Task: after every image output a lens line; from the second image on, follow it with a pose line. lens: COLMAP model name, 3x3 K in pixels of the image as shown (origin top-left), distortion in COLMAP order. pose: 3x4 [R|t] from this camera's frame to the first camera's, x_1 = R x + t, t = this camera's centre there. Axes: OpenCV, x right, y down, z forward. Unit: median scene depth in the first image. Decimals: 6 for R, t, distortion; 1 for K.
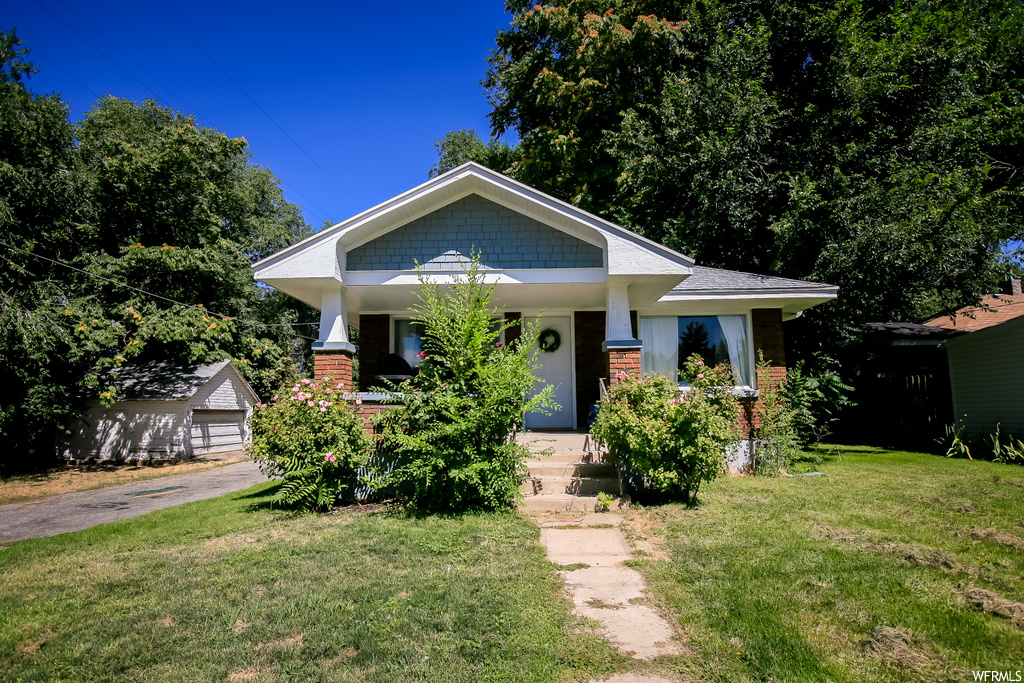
lens RADIAL K [[564.0, 0, 512.0], [0, 564.0, 341.5], [0, 0, 1]] dist [-0.001573, -0.000205]
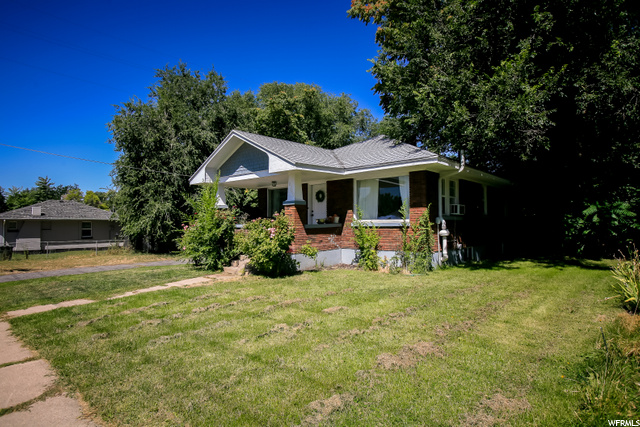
lens RADIAL K [[352.5, 0, 320.0], [0, 352.5, 213.5], [0, 0, 1]] dist [-0.001573, -0.000205]
pose [[0.757806, -0.009444, -0.652412, 0.886023], [0.078305, 0.993985, 0.076566, -0.036896], [0.647764, -0.109109, 0.753987, 0.053487]]
